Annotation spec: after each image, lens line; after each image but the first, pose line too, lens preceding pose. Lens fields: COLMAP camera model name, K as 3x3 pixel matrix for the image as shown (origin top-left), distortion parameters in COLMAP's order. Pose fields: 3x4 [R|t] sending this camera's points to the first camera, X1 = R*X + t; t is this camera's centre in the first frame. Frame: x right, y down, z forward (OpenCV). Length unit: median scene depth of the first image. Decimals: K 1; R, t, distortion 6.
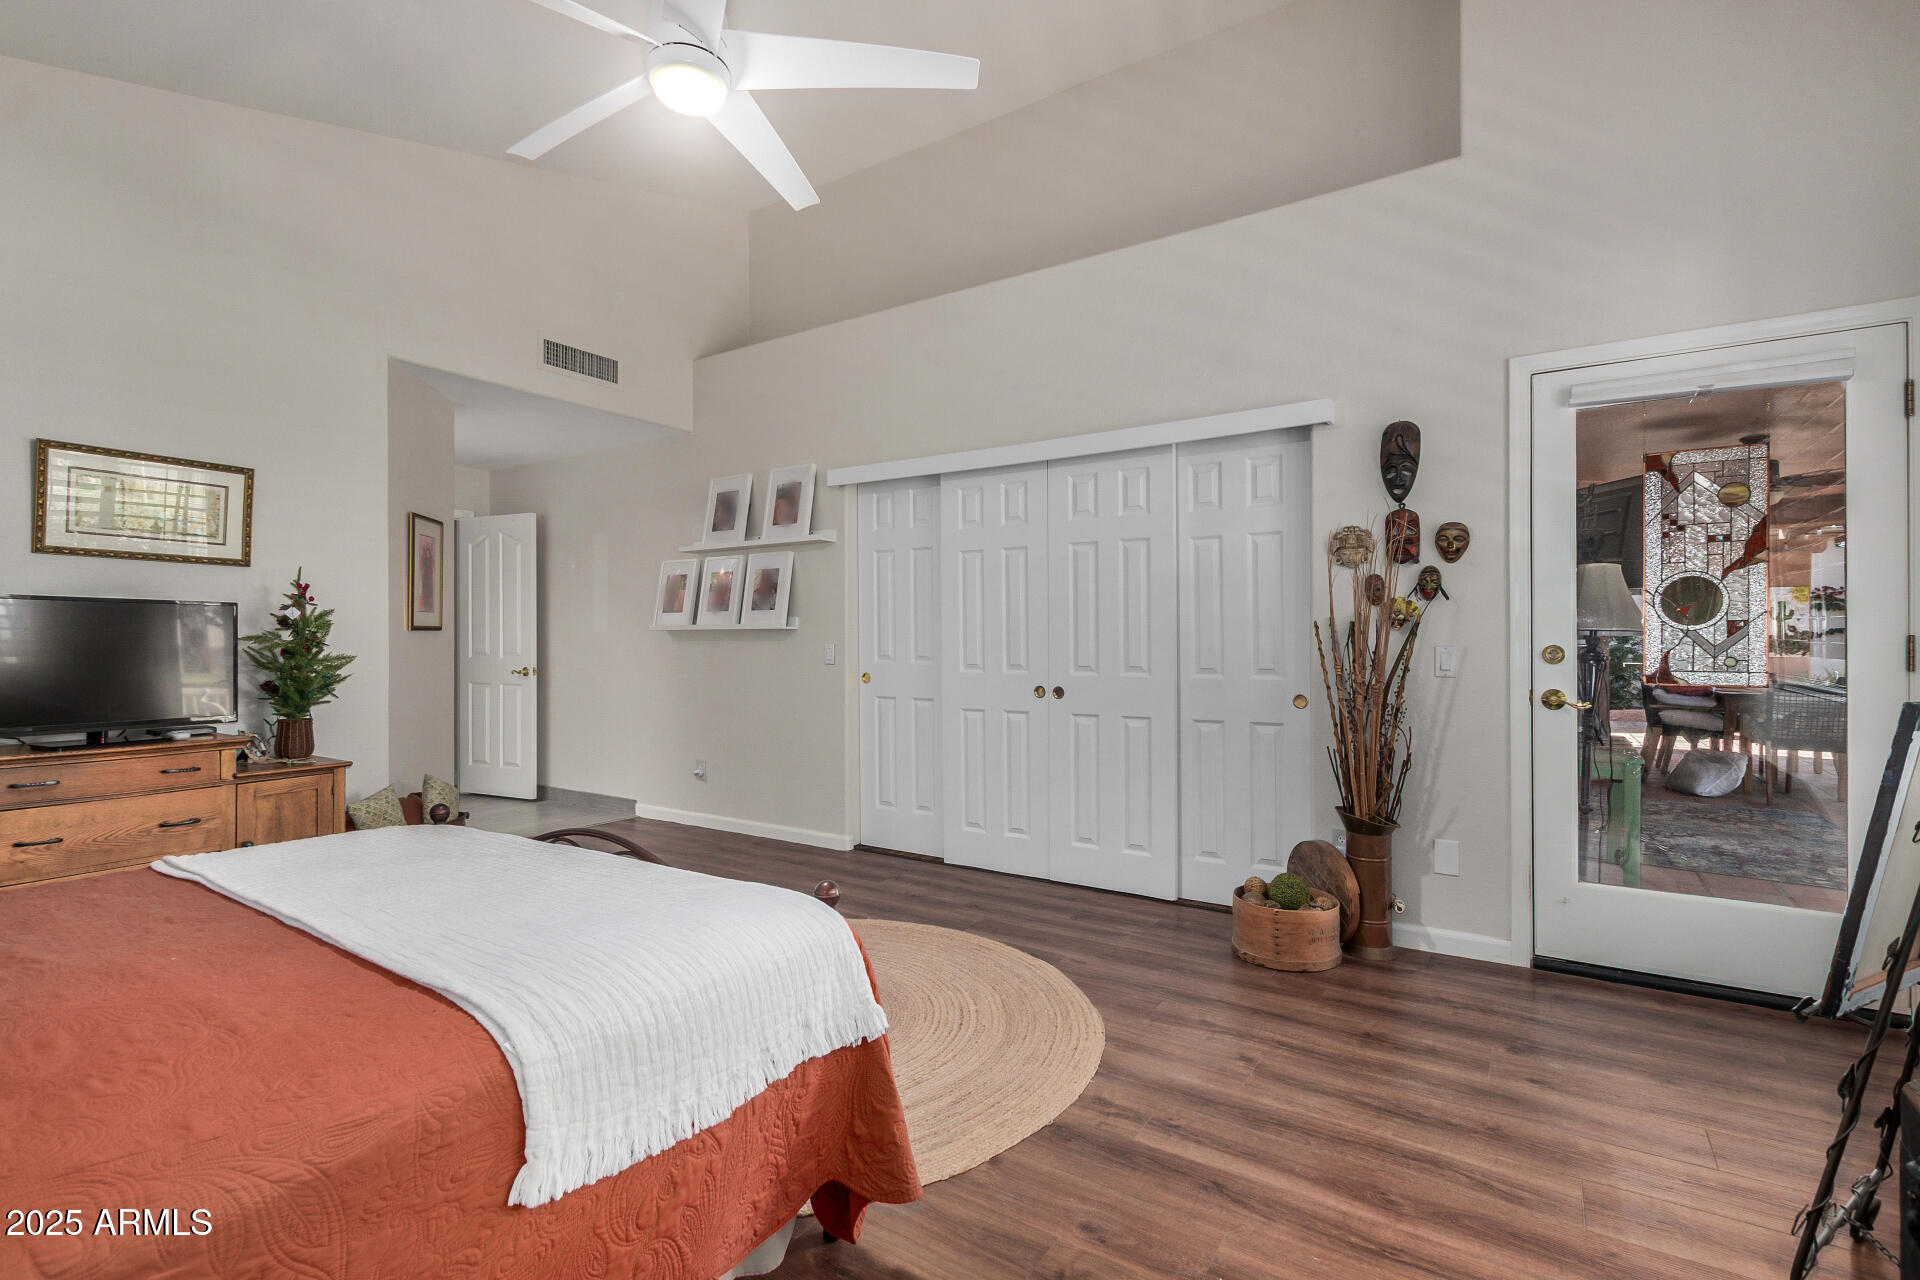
lens RADIAL K [[877.2, 0, 958.7], [0, 877.2, 637.4], [0, 0, 1]] dist [0.010213, -0.004094]
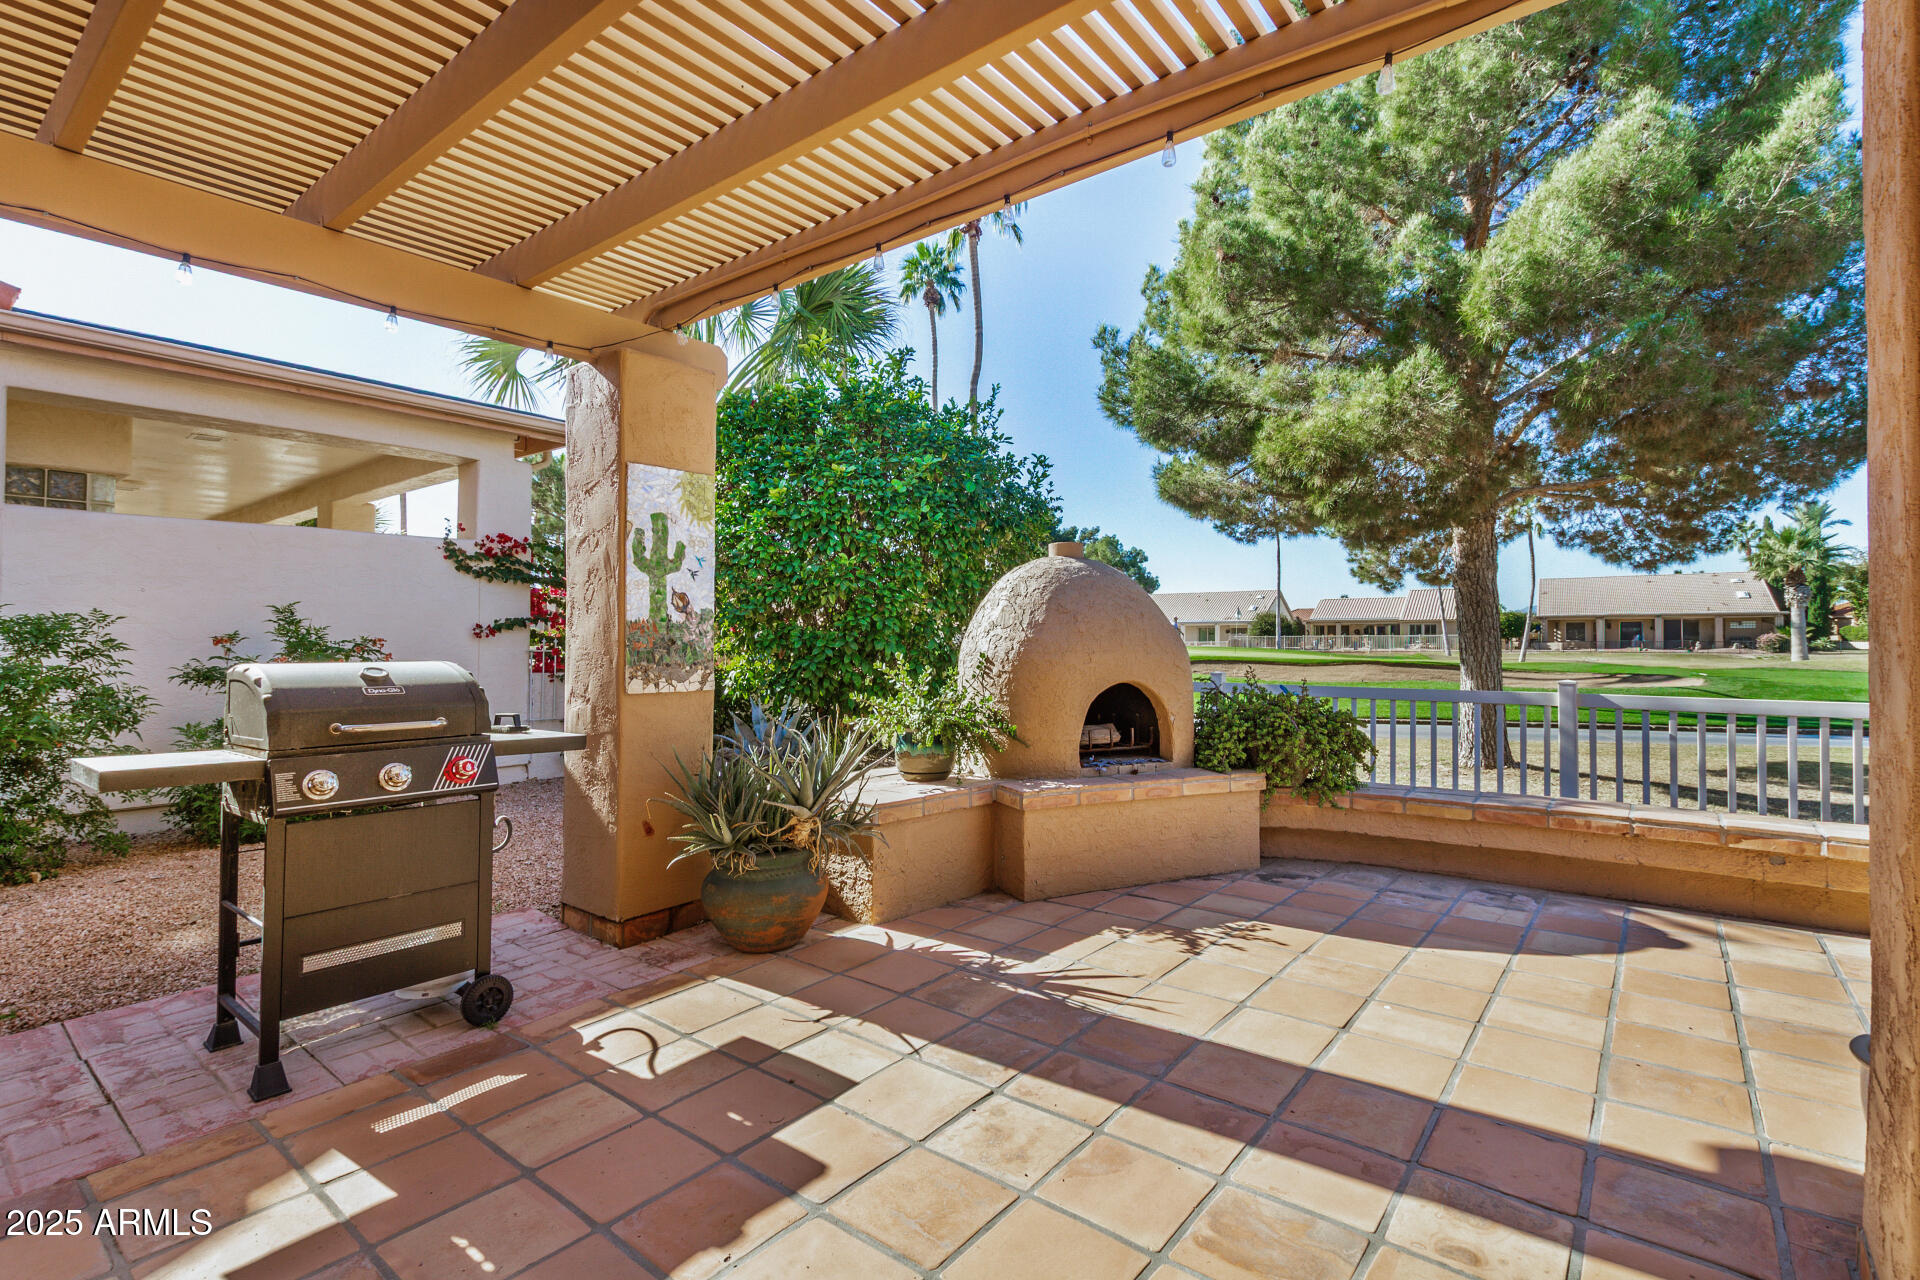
lens RADIAL K [[877.2, 0, 965.7], [0, 877.2, 632.4], [0, 0, 1]] dist [0.010213, -0.004094]
pose [[0.084711, 0.010578, 0.996349, 0.623503], [-0.000176, 0.999944, -0.010601, 0.005138], [-0.996406, 0.000723, 0.084708, 0.864131]]
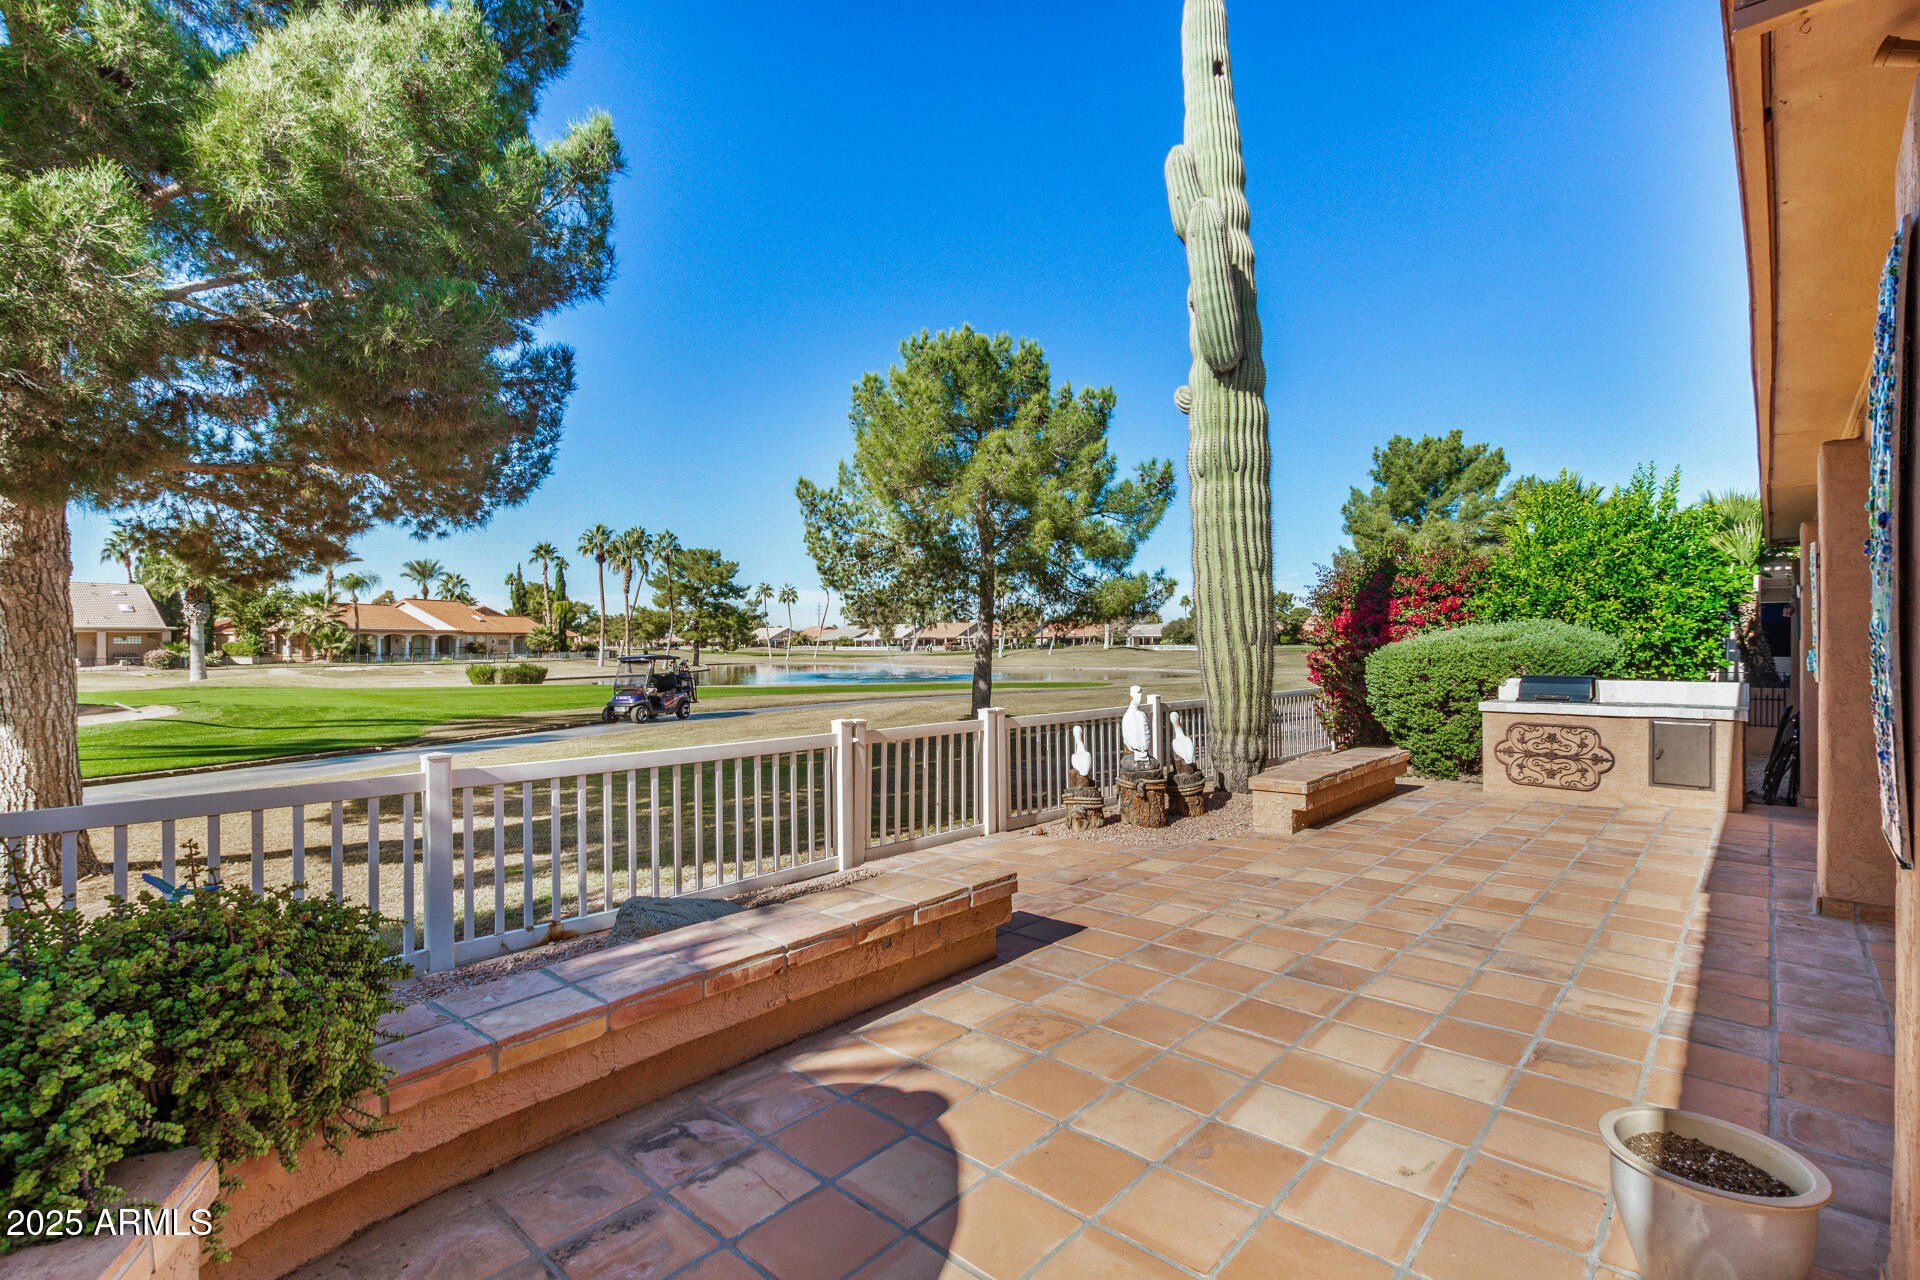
lens RADIAL K [[877.2, 0, 967.6], [0, 877.2, 649.9], [0, 0, 1]] dist [0.010213, -0.004094]
pose [[-0.988494, 0.007714, 0.151065, 0.904013], [0.007966, 0.999968, 0.001061, -0.013892], [-0.151052, 0.002252, -0.988523, 0.883587]]
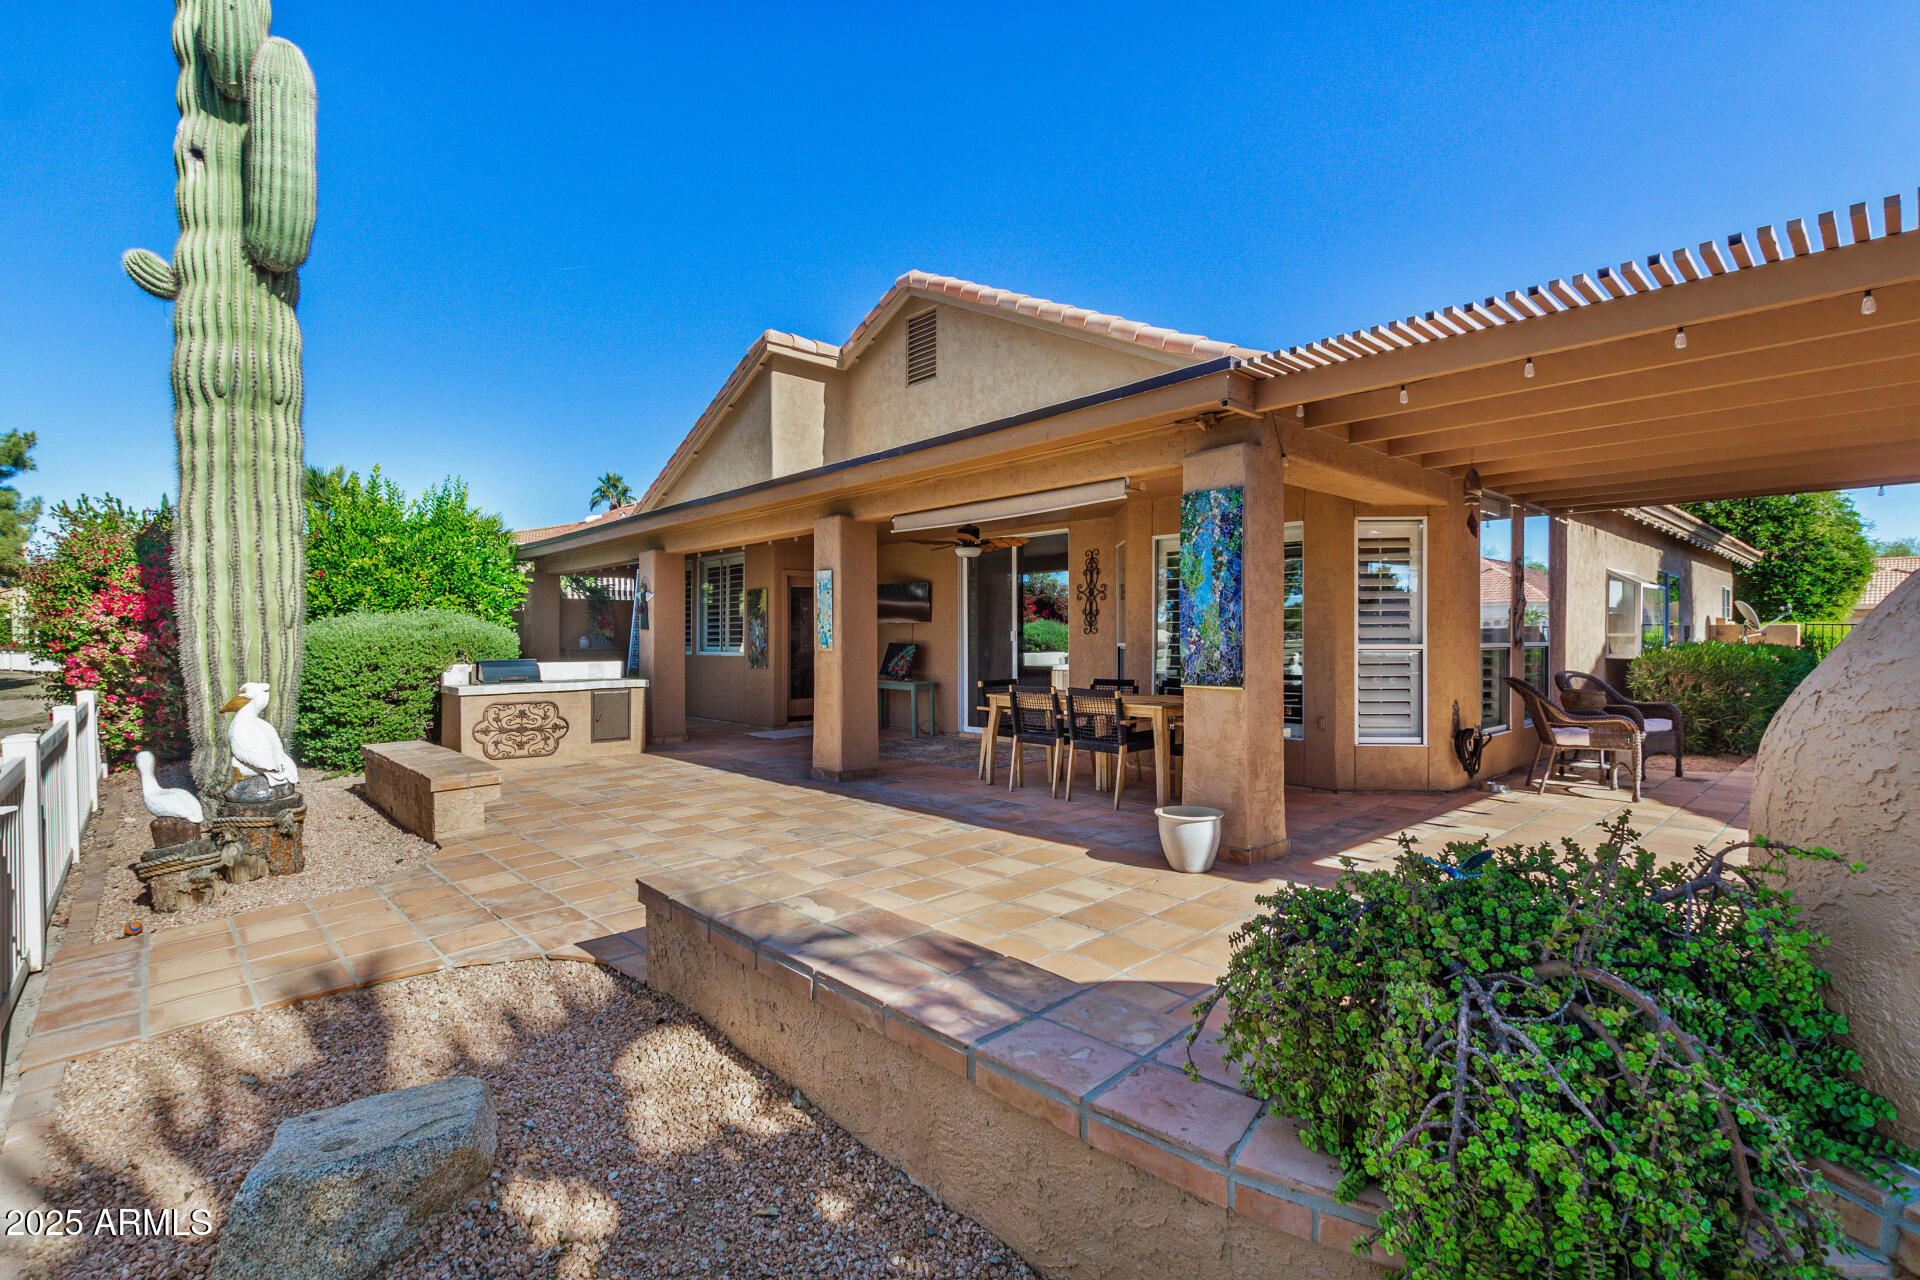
lens RADIAL K [[877.2, 0, 970.0], [0, 877.2, 638.7], [0, 0, 1]] dist [0.010213, -0.004094]
pose [[-0.229661, 0.006010, -0.973252, 1.240513], [0.009216, 0.999950, 0.004001, -0.006883], [0.973227, -0.008050, -0.229705, 0.694720]]
